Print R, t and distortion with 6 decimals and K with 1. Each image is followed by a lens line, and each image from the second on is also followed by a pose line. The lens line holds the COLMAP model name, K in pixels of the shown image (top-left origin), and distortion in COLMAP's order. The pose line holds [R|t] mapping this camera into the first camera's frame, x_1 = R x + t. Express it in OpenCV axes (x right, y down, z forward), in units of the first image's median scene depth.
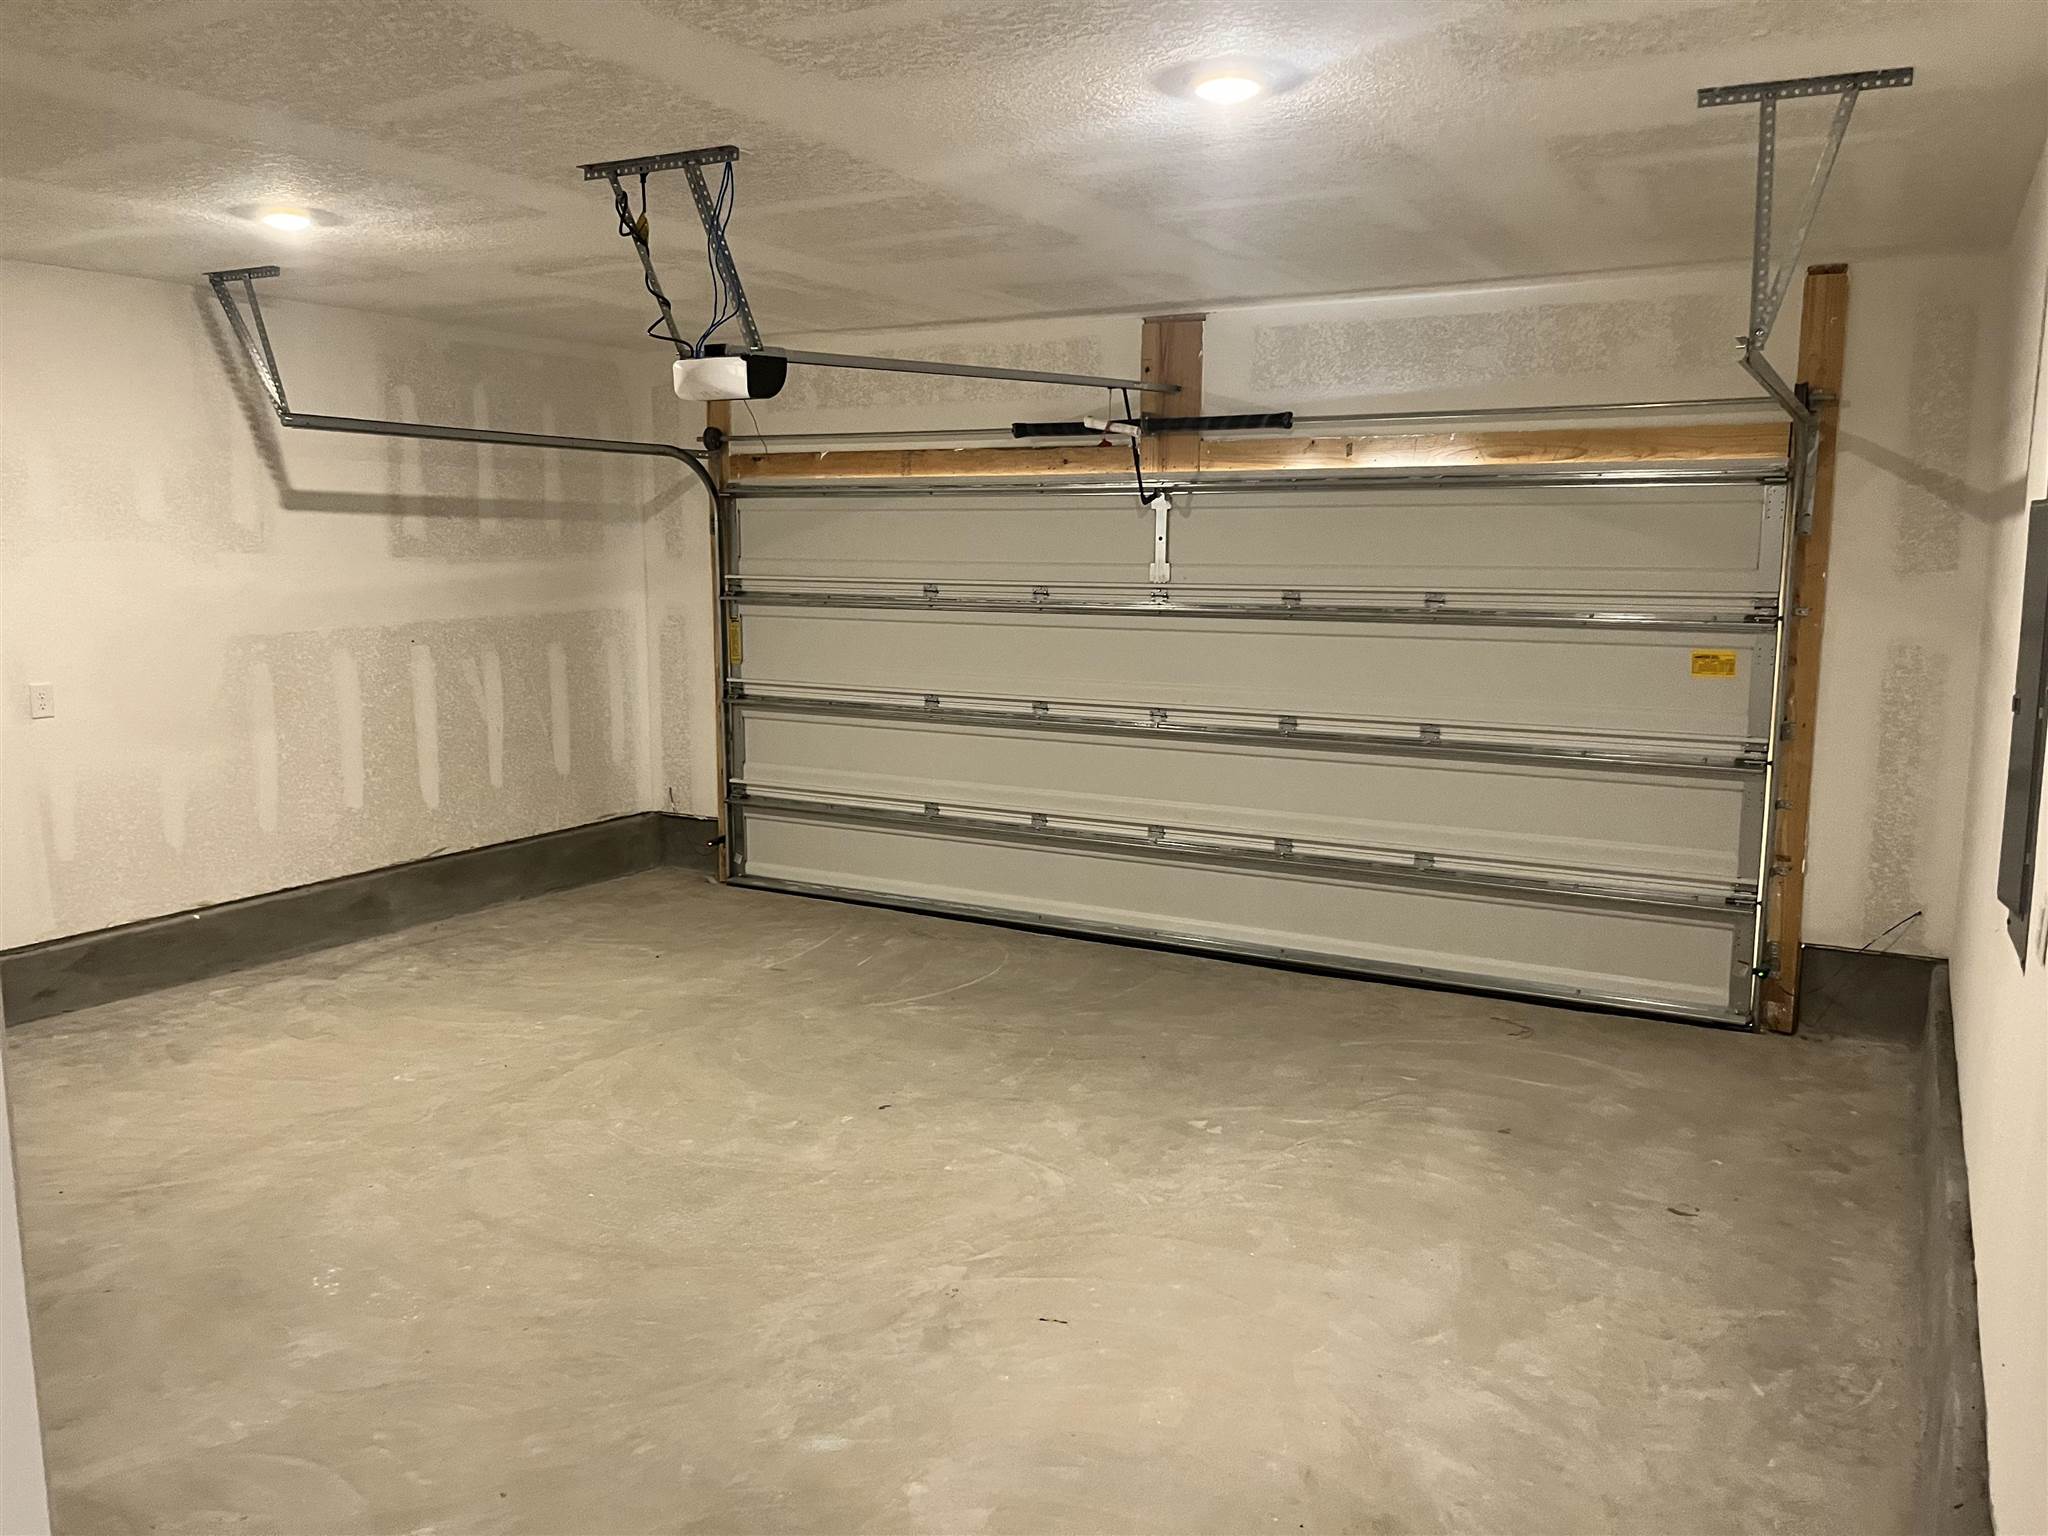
lens RADIAL K [[1549.0, 0, 1020.6], [0, 1549.0, 761.4], [0, 0, 1]] dist [0.061791, -0.055434]
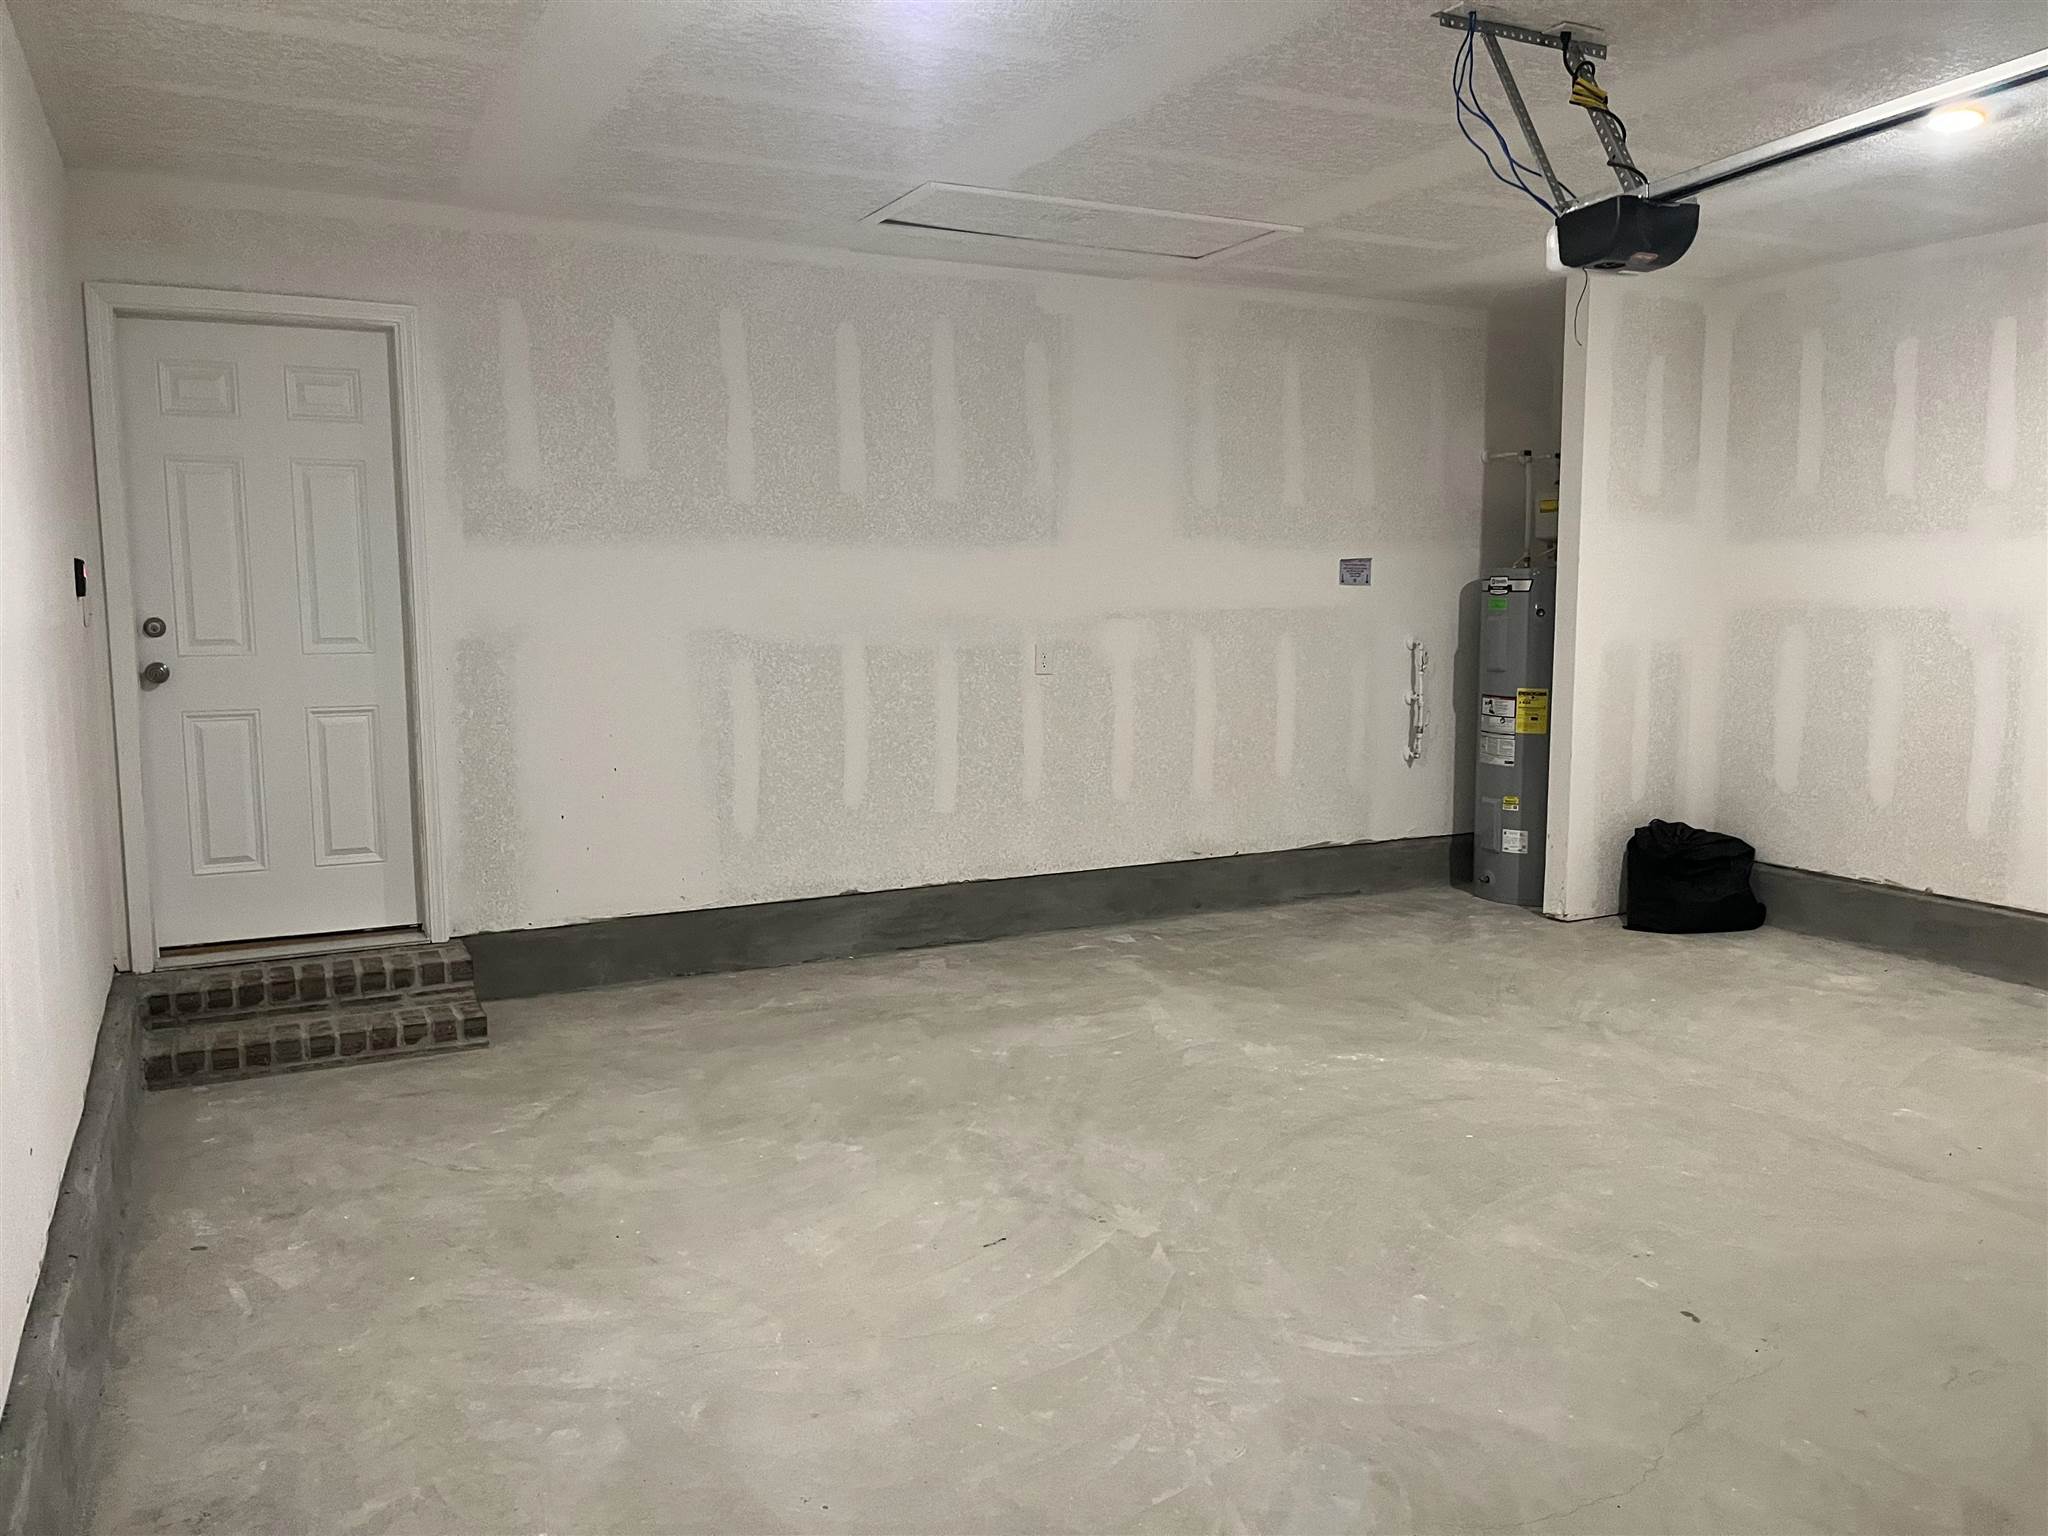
lens RADIAL K [[1549.0, 0, 1019.9], [0, 1549.0, 770.6], [0, 0, 1]] dist [0.061791, -0.055434]
pose [[-0.553934, 0.096368, -0.826965, 0.823594], [-0.120541, 0.973530, 0.194191, -0.123722], [0.823788, 0.207252, -0.527654, 1.532256]]
